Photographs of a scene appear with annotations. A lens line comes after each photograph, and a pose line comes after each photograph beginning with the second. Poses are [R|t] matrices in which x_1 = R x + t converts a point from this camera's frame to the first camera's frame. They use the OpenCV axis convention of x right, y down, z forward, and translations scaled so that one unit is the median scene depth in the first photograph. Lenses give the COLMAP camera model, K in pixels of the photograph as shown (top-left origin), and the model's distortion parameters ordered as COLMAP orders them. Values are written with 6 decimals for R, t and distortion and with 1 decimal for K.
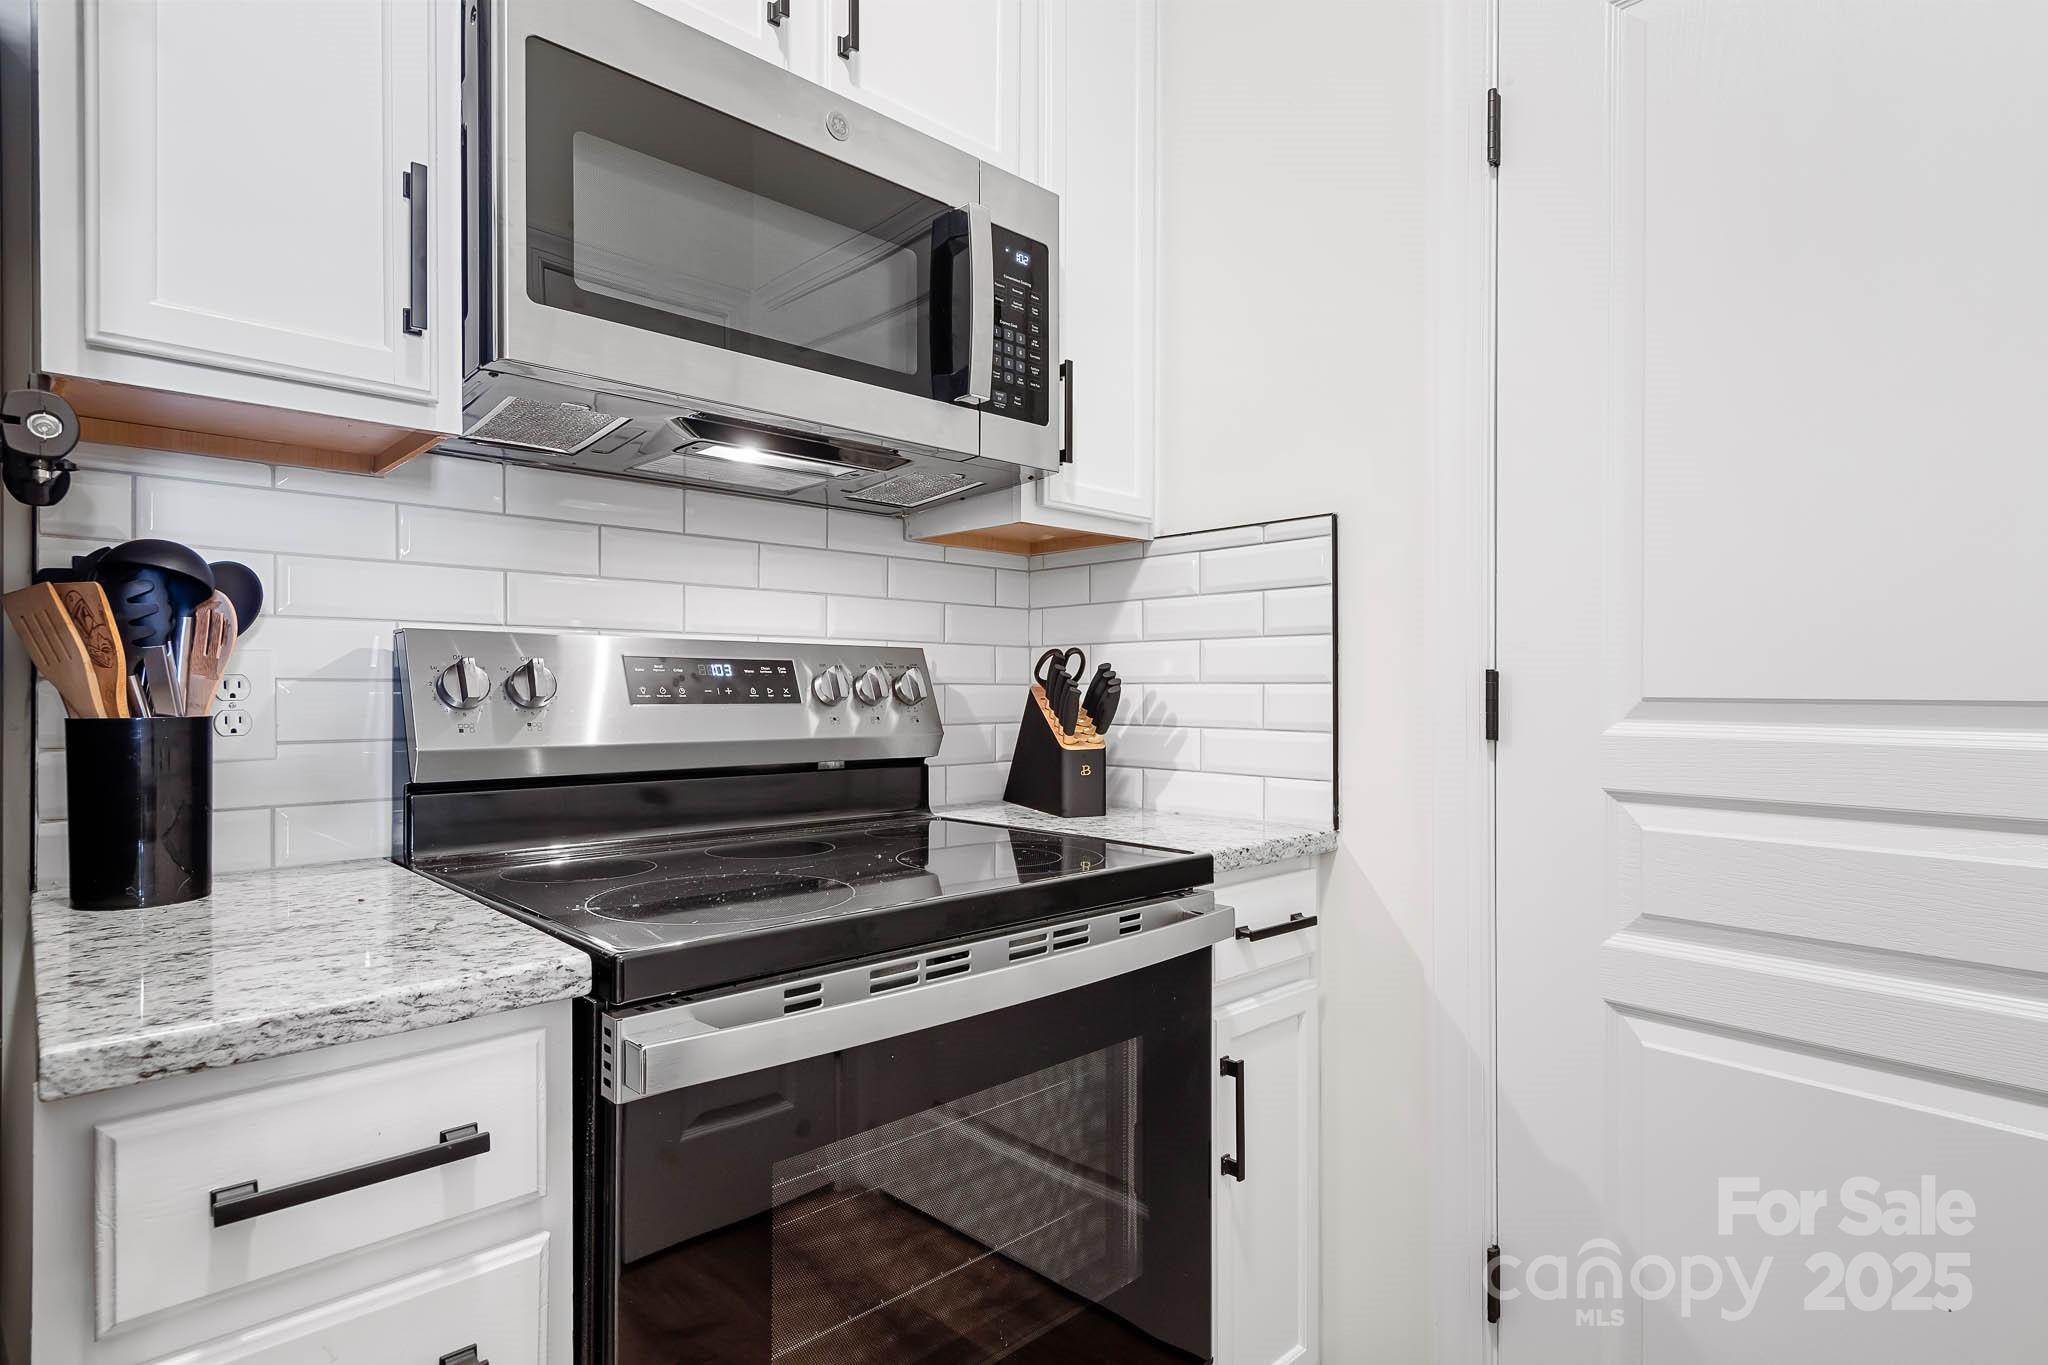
lens RADIAL K [[1068.3, 0, 1018.9], [0, 1068.3, 686.5], [0, 0, 1]] dist [0.014217, 0.000159]
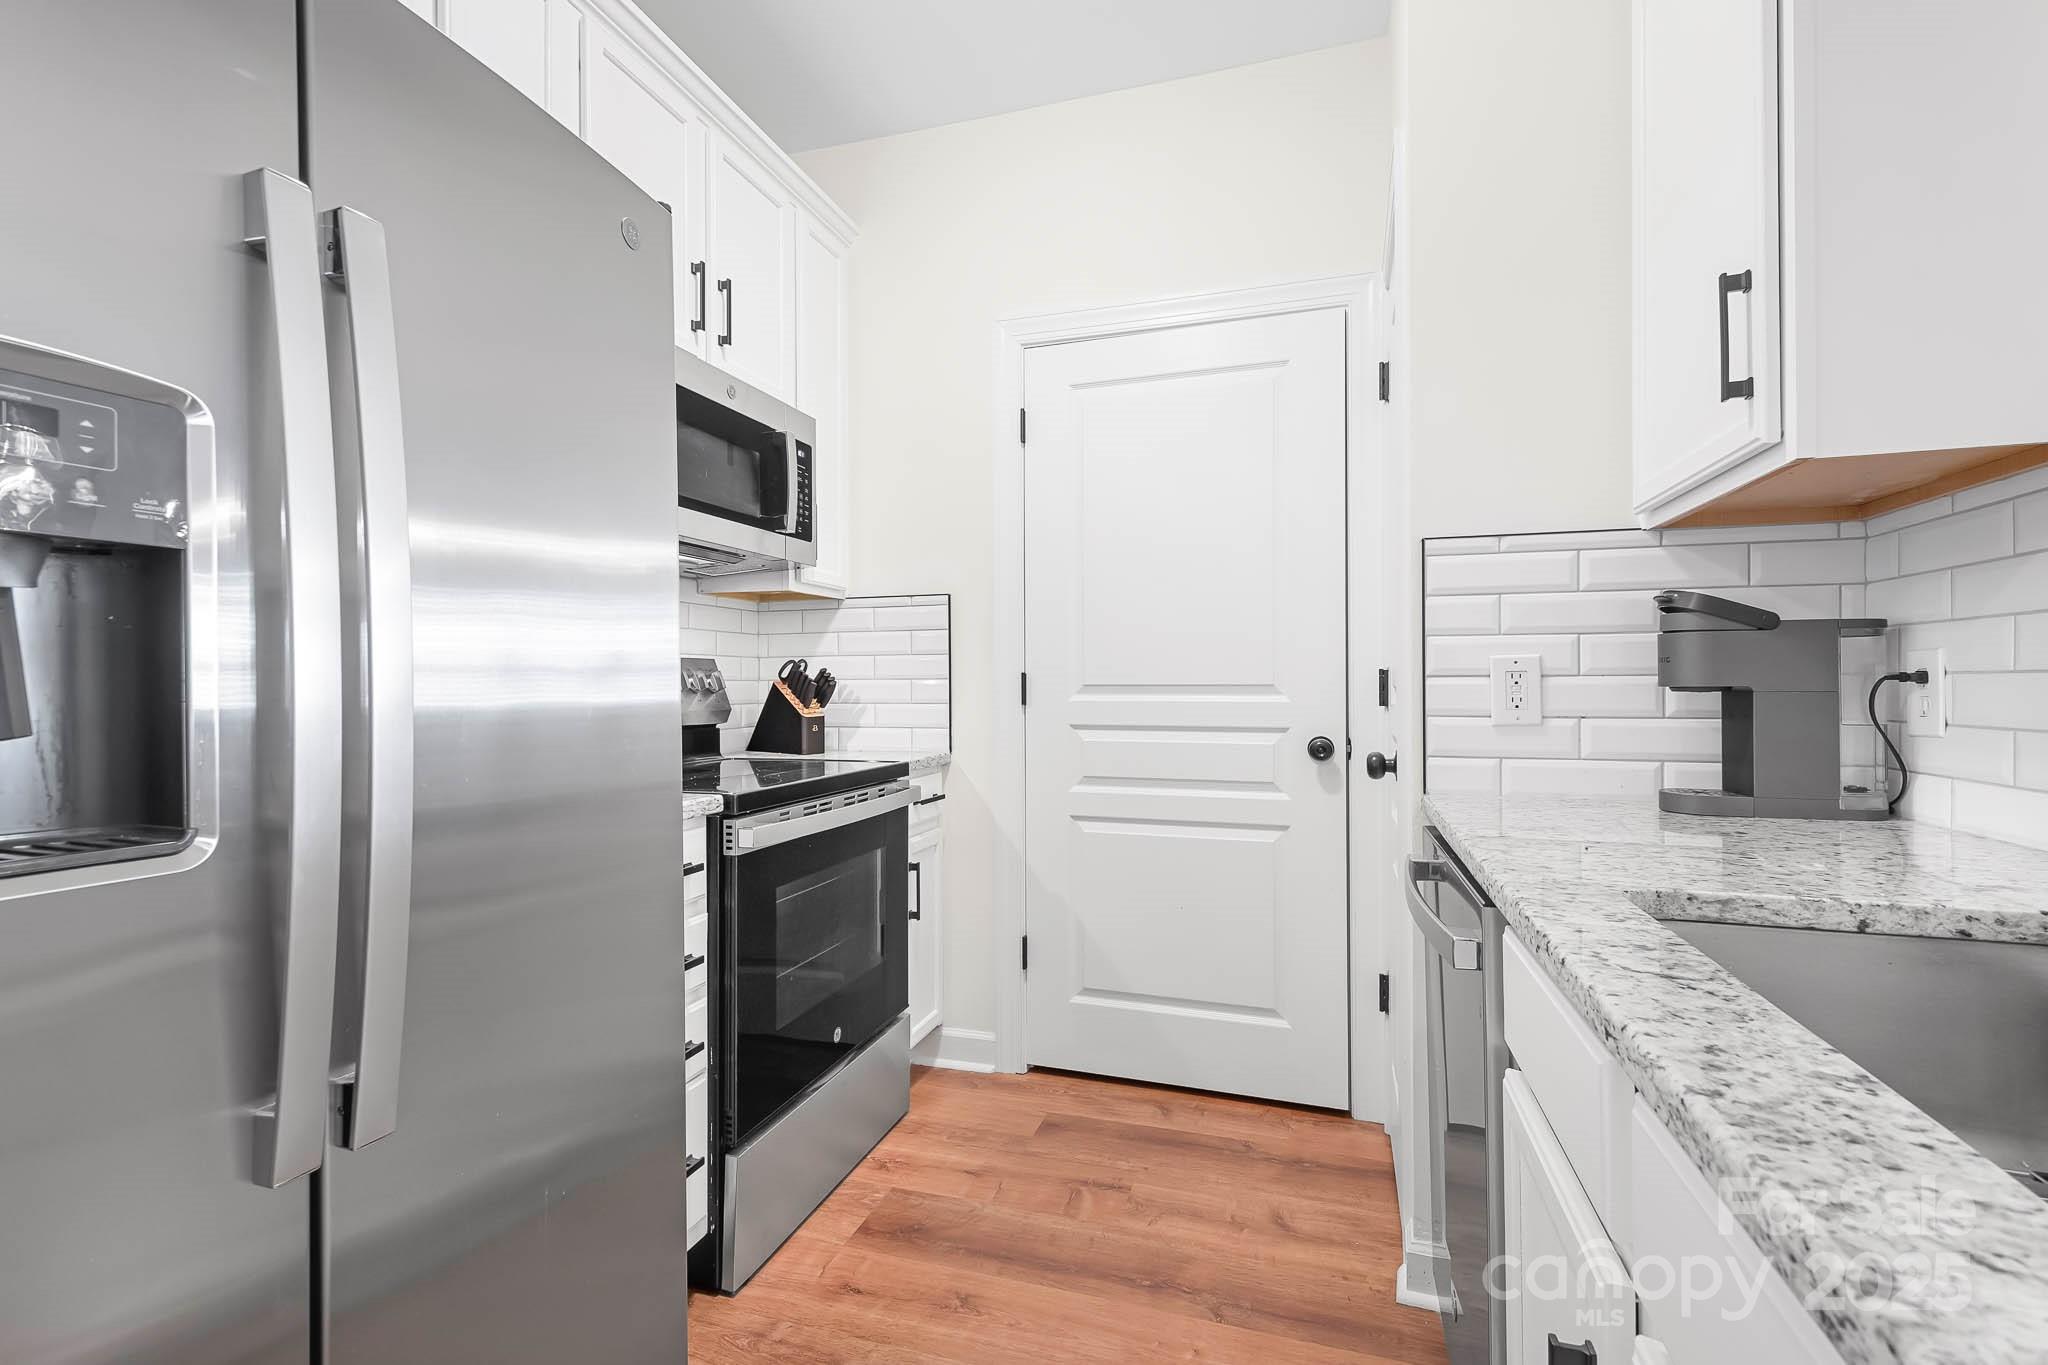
lens RADIAL K [[936.0, 0, 1033.4], [0, 936.0, 683.9], [0, 0, 1]] dist [0.001804, 0.000009]
pose [[0.870321, -0.006078, 0.492447, -0.429828], [0.005262, 0.999982, 0.003042, 0.001672], [-0.492456, -0.000056, 0.870337, -0.598645]]
